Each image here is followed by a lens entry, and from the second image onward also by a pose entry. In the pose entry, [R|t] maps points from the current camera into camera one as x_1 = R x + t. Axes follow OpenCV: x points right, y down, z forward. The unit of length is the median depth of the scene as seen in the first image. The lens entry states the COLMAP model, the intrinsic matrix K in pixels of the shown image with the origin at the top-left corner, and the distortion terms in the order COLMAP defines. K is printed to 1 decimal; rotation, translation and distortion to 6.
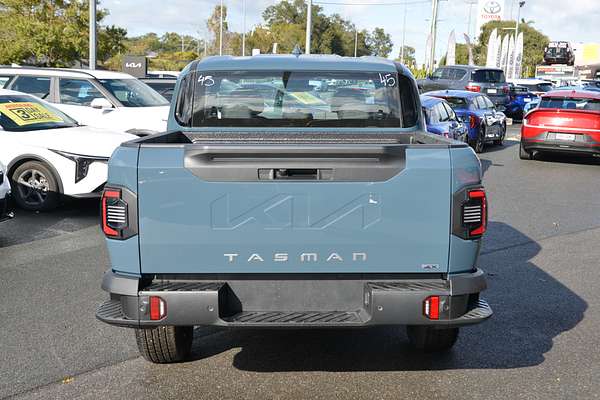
lens RADIAL K [[756.3, 0, 300.1], [0, 756.3, 183.9], [0, 0, 1]] dist [0.144563, 0.015300]
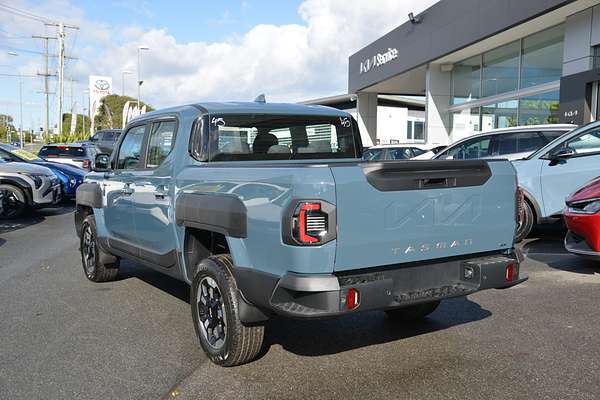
lens RADIAL K [[622.1, 0, 300.0], [0, 622.1, 200.0], [0, 0, 1]] dist [0.087578, 0.007836]
pose [[0.865939, -0.057988, 0.496776, -0.596494], [0.080028, 0.996523, -0.023176, 0.018446], [-0.493705, 0.059825, 0.867569, 0.138427]]
